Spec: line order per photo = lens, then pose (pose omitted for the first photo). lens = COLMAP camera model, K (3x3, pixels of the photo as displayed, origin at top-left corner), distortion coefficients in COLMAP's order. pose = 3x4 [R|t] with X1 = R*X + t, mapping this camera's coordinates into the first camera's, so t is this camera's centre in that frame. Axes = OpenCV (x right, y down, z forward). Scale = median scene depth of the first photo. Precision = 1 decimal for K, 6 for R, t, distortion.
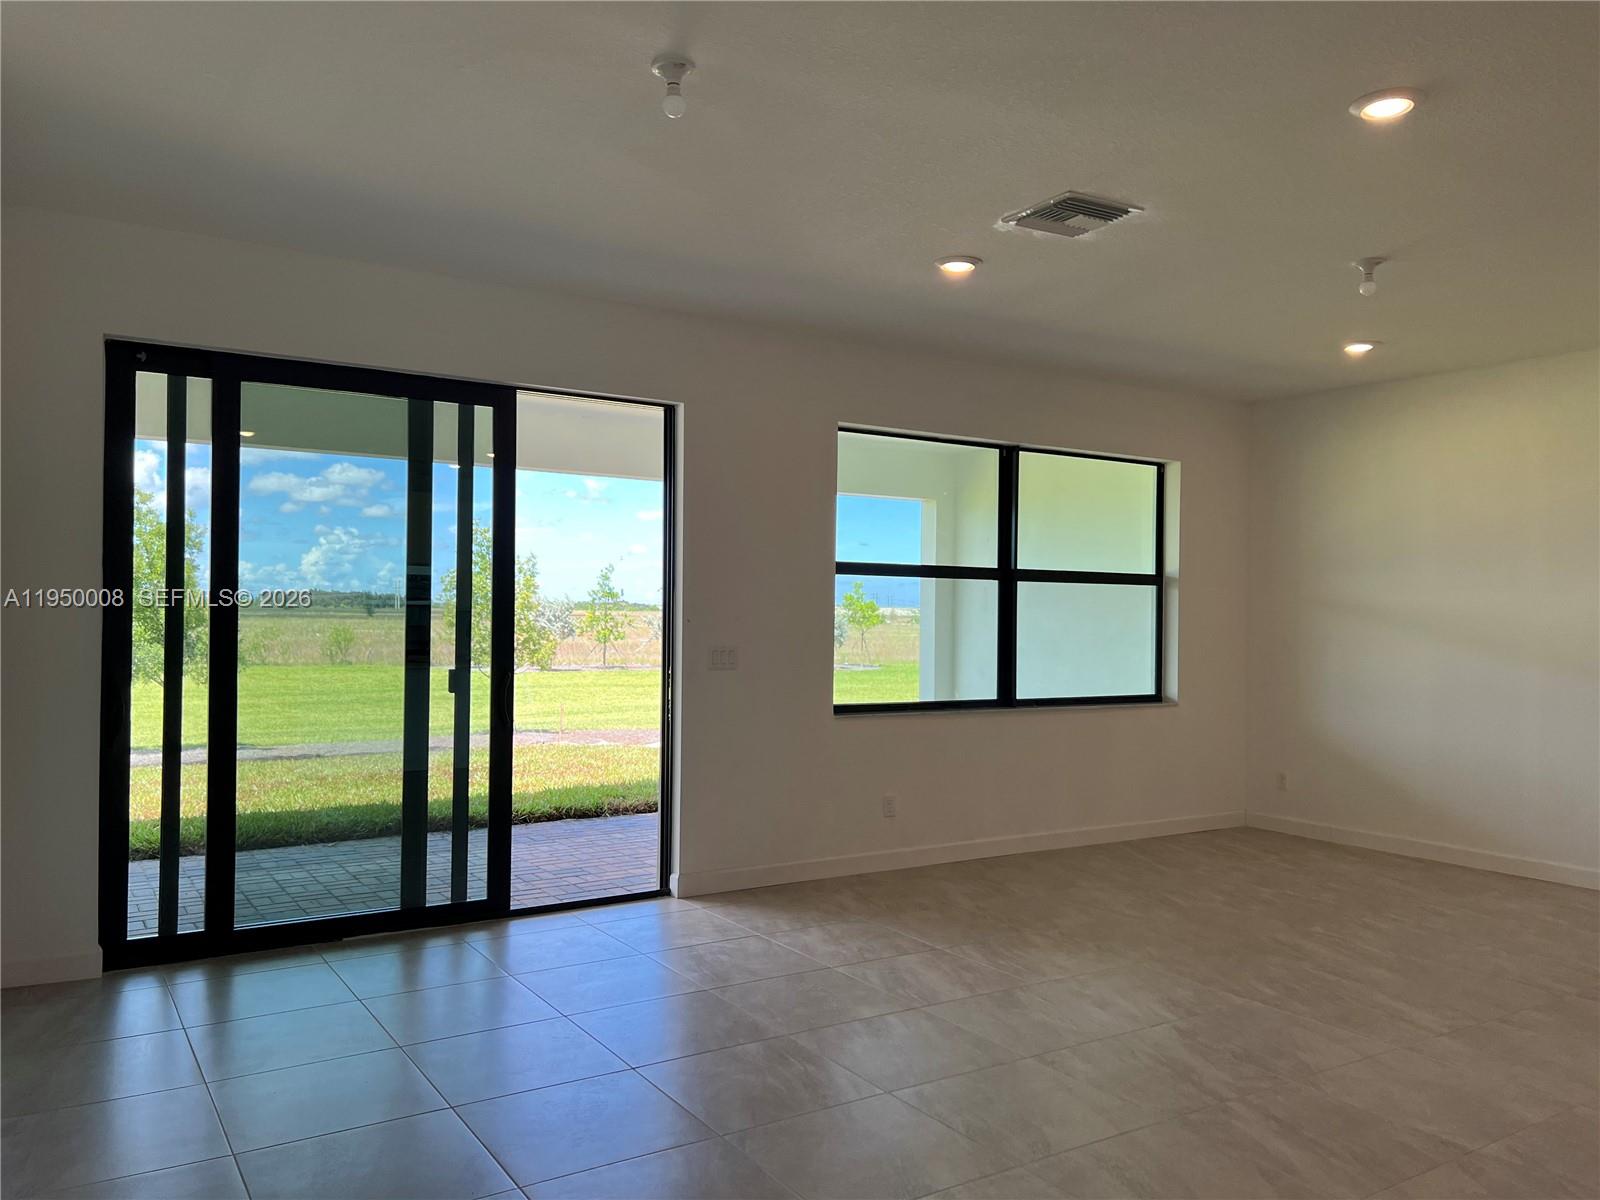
lens RADIAL K [[1207.4, 0, 800.0], [0, 1207.4, 600.0], [0, 0, 1]] dist [0.054630, -0.086058]
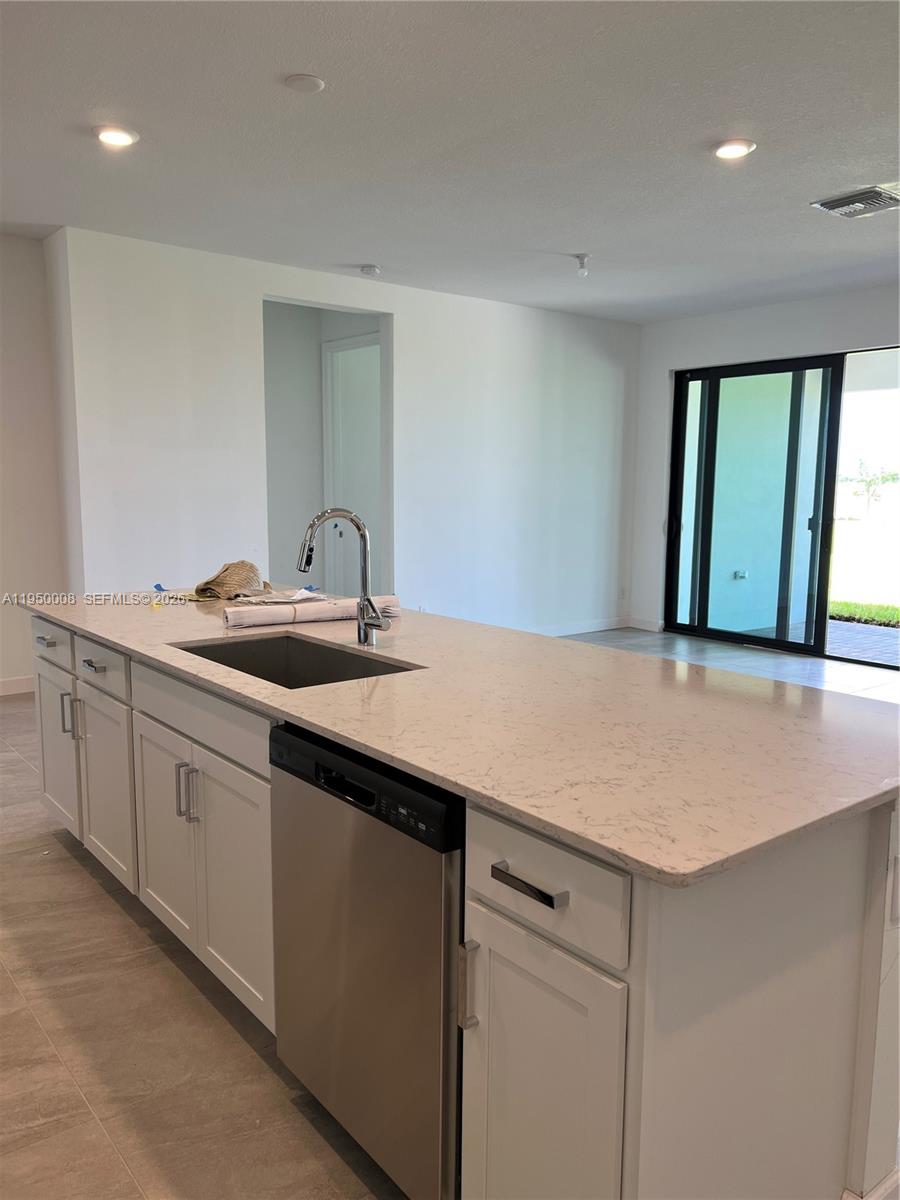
lens RADIAL K [[905.5, 0, 450.9], [0, 905.5, 616.1], [0, 0, 1]] dist [0.054630, -0.086058]
pose [[0.088702, 0.136416, -0.986673, 0.793593], [0.001829, 0.990553, 0.137117, 0.010827], [0.996057, -0.013967, 0.087614, 0.254598]]
